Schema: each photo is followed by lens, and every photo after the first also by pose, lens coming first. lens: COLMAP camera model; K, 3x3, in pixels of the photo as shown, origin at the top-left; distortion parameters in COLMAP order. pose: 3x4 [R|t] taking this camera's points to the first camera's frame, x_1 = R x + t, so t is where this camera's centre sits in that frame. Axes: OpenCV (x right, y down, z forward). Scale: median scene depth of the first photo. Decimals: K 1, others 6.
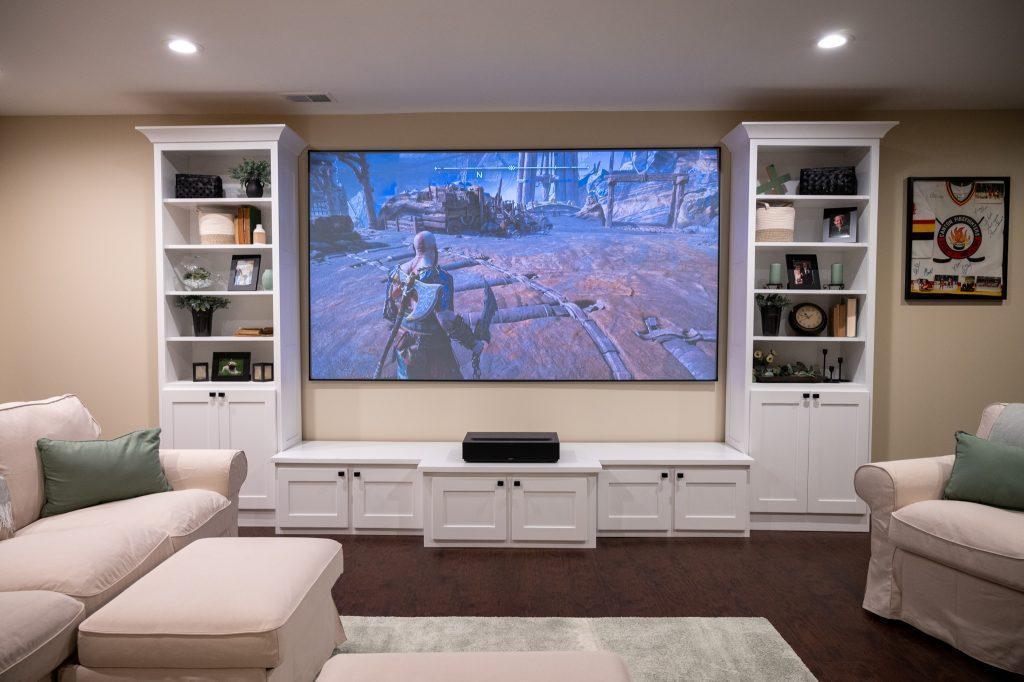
lens RADIAL K [[676.7, 0, 512.0], [0, 676.7, 341.0], [0, 0, 1]] dist [-0.002470, 0.000345]
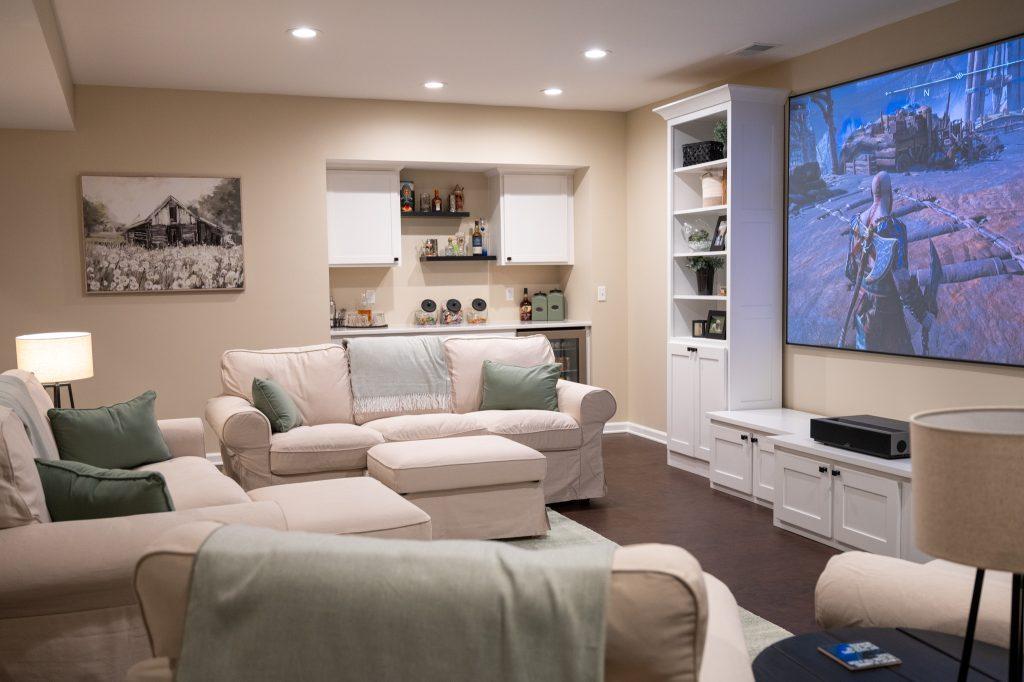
lens RADIAL K [[998.2, 0, 525.6], [0, 998.2, 334.8], [0, 0, 1]] dist [-0.014281, -0.012490]
pose [[0.398756, 0.053313, -0.915506, 0.830758], [-0.030004, 0.998533, 0.045080, -0.005201], [0.916566, 0.009493, 0.399771, 0.124902]]
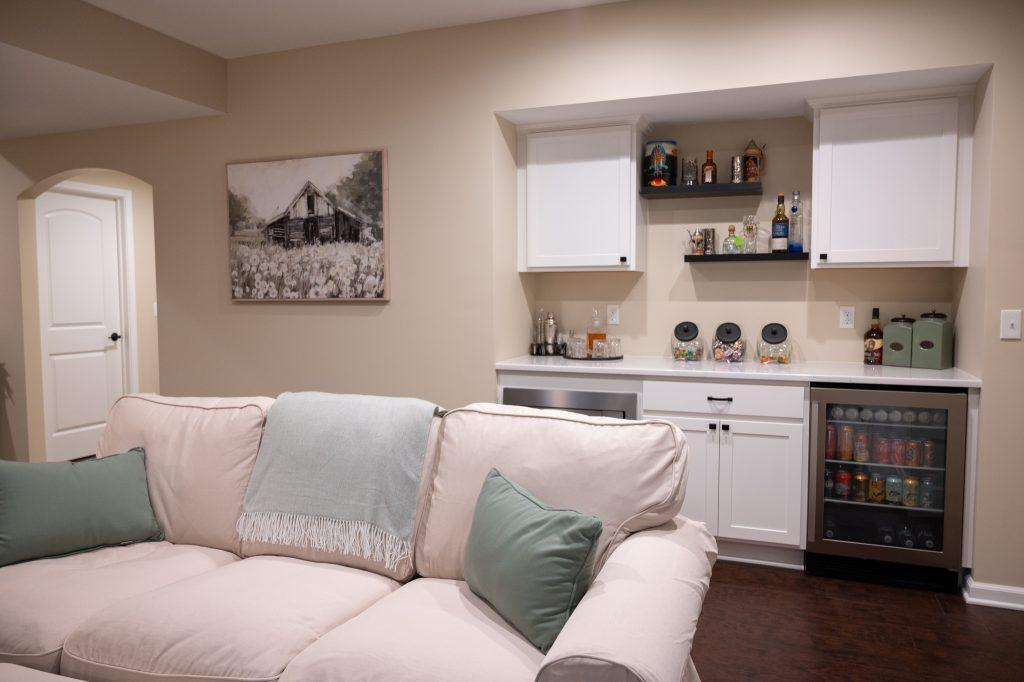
lens RADIAL K [[721.5, 0, 512.0], [0, 721.5, 341.0], [0, 0, 1]] dist [-0.004117, 0.002263]
pose [[-0.333226, 0.067031, -0.940461, -0.036400], [-0.041779, 0.995440, 0.085753, -0.023929], [0.941921, 0.067866, -0.328906, 0.775705]]
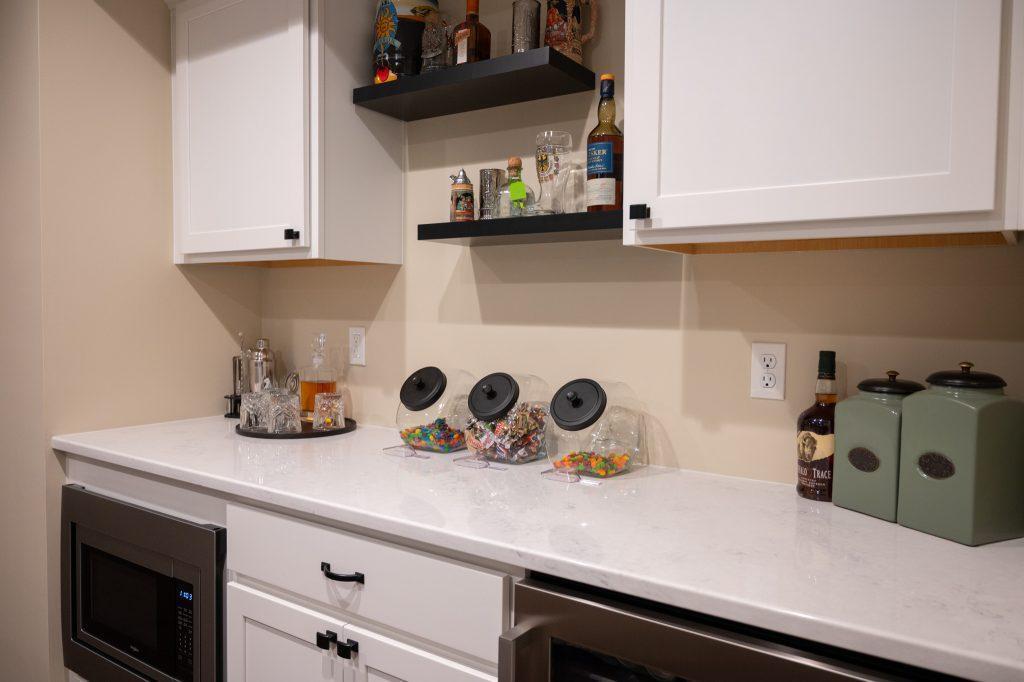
lens RADIAL K [[739.2, 0, 526.2], [0, 739.2, 339.7], [0, 0, 1]] dist [-0.001147, -0.000434]
pose [[-0.545981, 0.031475, -0.837206, -0.595551], [-0.051145, 0.996178, 0.070806, -0.029152], [0.836235, 0.081478, -0.542284, 0.954602]]
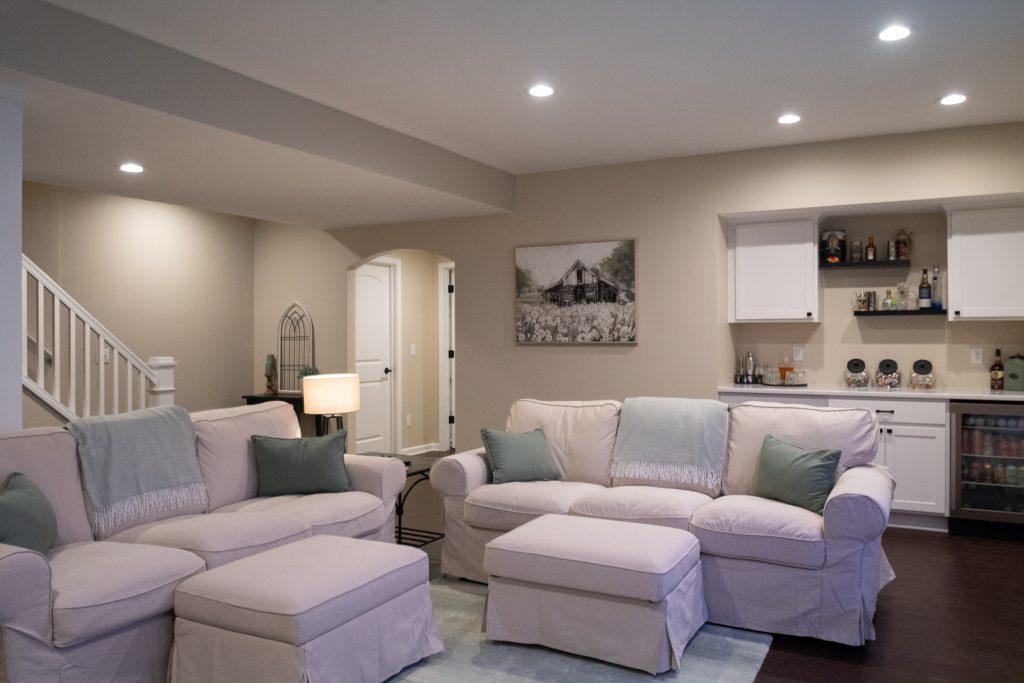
lens RADIAL K [[779.6, 0, 512.3], [0, 779.6, 334.3], [0, 0, 1]] dist [-0.039493, 0.006292]
pose [[-0.454643, 0.005113, -0.890659, 0.474407], [-0.037951, 0.998964, 0.025107, -0.032387], [0.889865, 0.045217, -0.453978, 0.760392]]
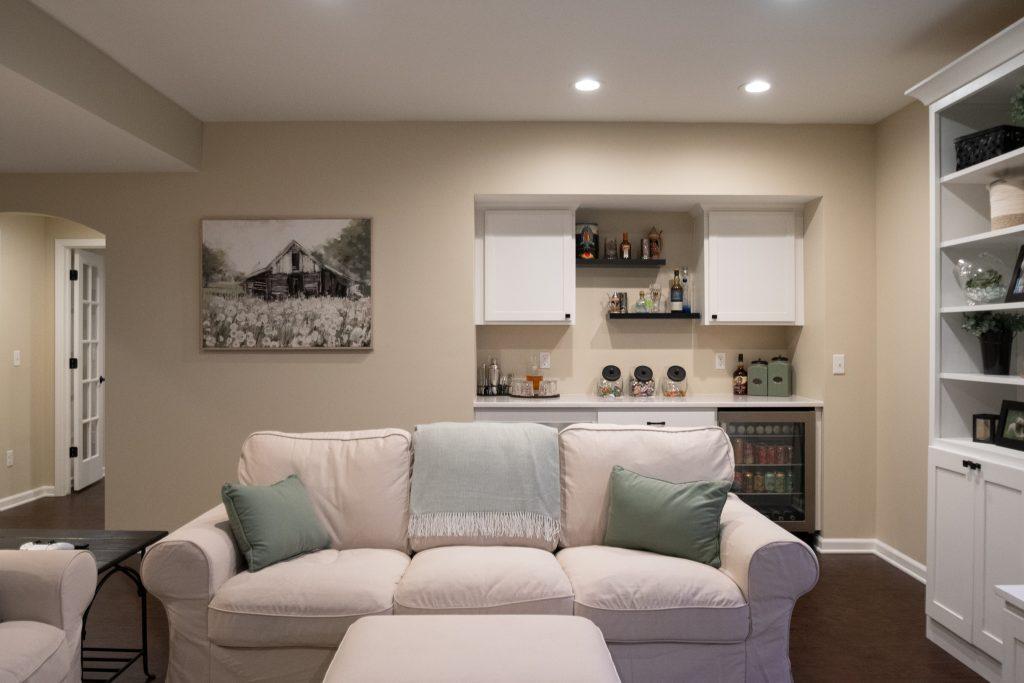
lens RADIAL K [[787.2, 0, 508.8], [0, 787.2, 329.7], [0, 0, 1]] dist [-0.053338, 0.011903]
pose [[0.027963, -0.005060, -0.999596, 0.261824], [-0.048871, 0.998784, -0.006423, -0.020410], [0.998414, 0.049031, 0.027682, 0.500754]]
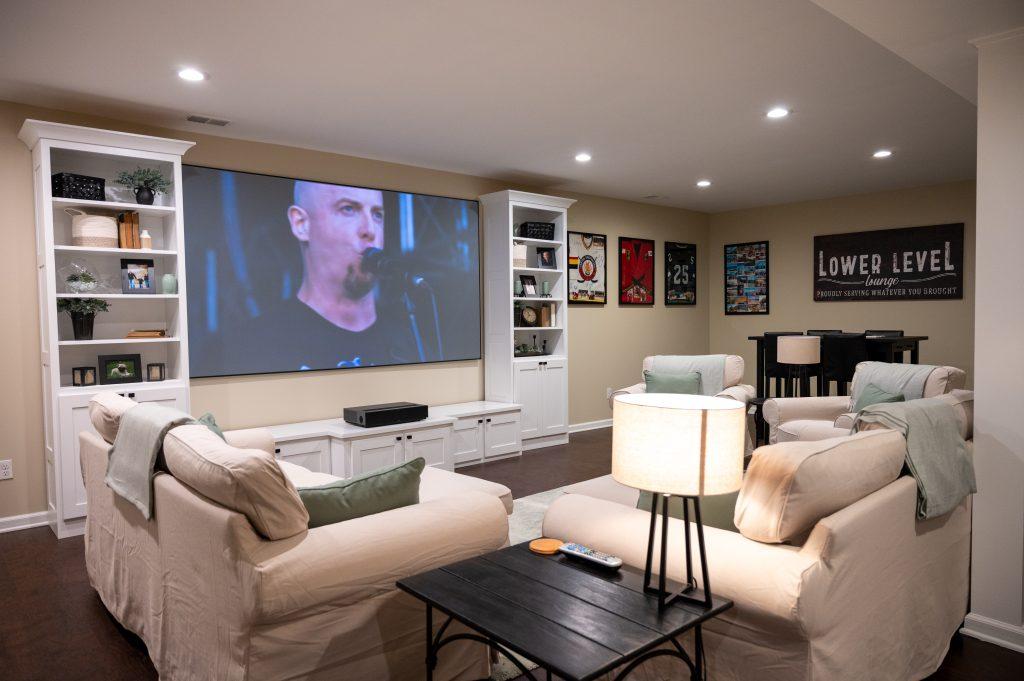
lens RADIAL K [[676.7, 0, 512.0], [0, 676.7, 340.5], [0, 0, 1]] dist [-0.002470, 0.000345]
pose [[0.737530, -0.033823, 0.674467, -0.642014], [0.041742, 0.999118, 0.004458, 0.014933], [-0.674023, 0.024866, 0.738292, -0.134414]]
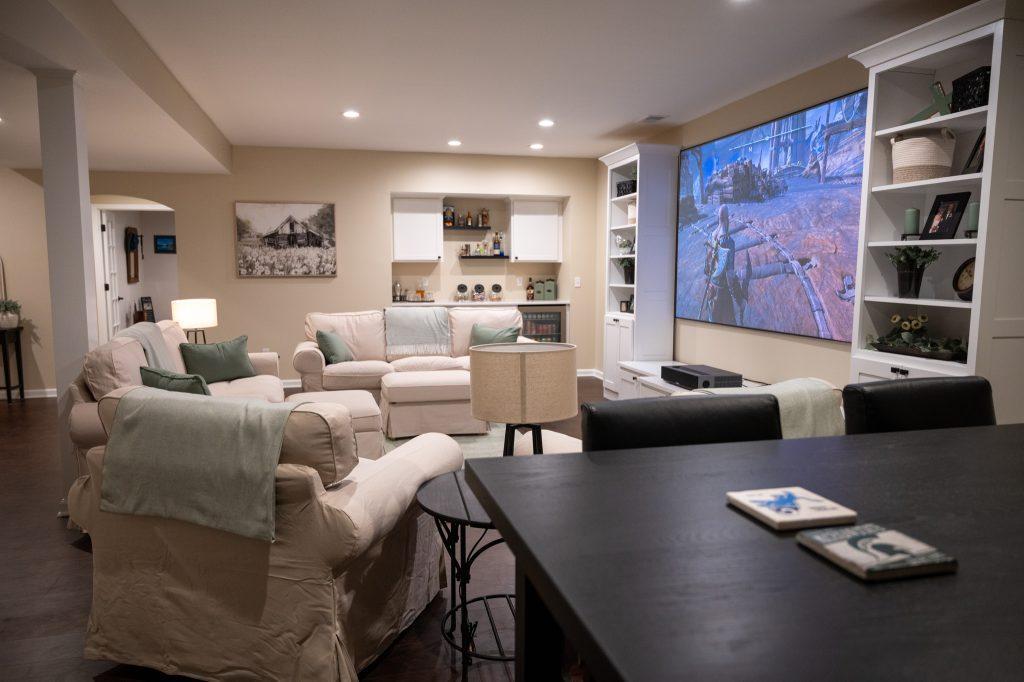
lens RADIAL K [[721.5, 0, 512.0], [0, 721.5, 341.0], [0, 0, 1]] dist [-0.004117, 0.002263]
pose [[0.264726, 0.101068, -0.959013, 1.056547], [-0.046310, 0.994678, 0.092043, -0.015638], [0.963211, 0.020046, 0.267997, 0.290040]]
